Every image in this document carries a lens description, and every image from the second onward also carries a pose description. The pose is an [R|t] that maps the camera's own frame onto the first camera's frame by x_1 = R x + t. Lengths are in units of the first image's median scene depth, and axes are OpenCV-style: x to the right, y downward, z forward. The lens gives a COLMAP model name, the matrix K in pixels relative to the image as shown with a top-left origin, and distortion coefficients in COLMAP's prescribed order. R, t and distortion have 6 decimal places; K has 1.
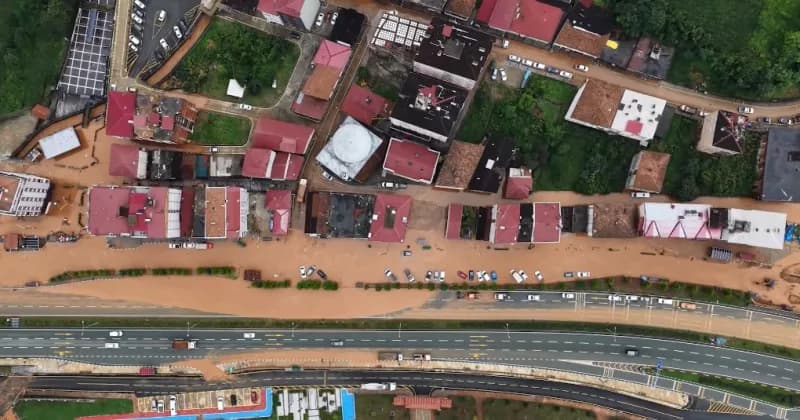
lens RADIAL K [[708.4, 0, 408.4], [0, 708.4, 214.6], [0, 0, 1]] dist [-0.016674, 0.037863]
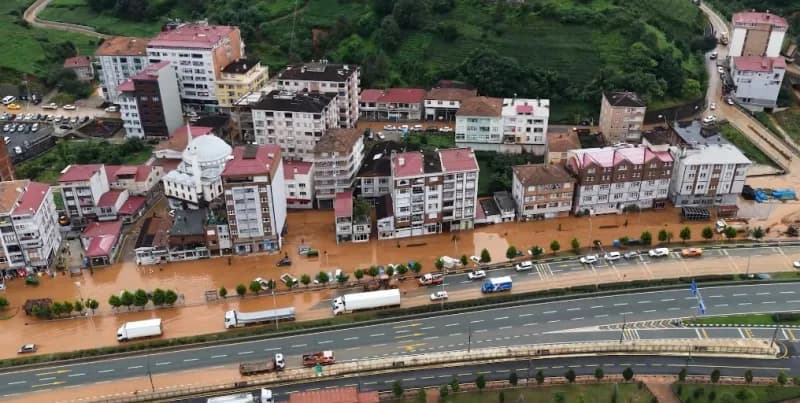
lens RADIAL K [[714.0, 0, 417.9], [0, 714.0, 200.1], [0, 0, 1]] dist [-0.018329, 0.046821]
pose [[0.980105, -0.099276, 0.171868, 0.012119], [0.198479, 0.492232, -0.847534, 0.651538], [-0.000460, 0.864784, 0.502144, 0.601414]]
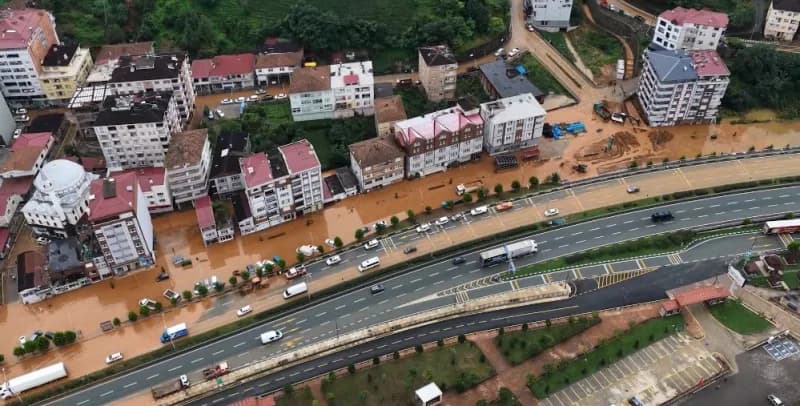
lens RADIAL K [[714.0, 0, 403.3], [0, 714.0, 217.5], [0, 0, 1]] dist [-0.018329, 0.046821]
pose [[0.902561, -0.306174, 0.302723, 0.019456], [0.430562, 0.641838, -0.634555, 0.634853], [-0.000015, 0.703066, 0.711125, 0.396614]]
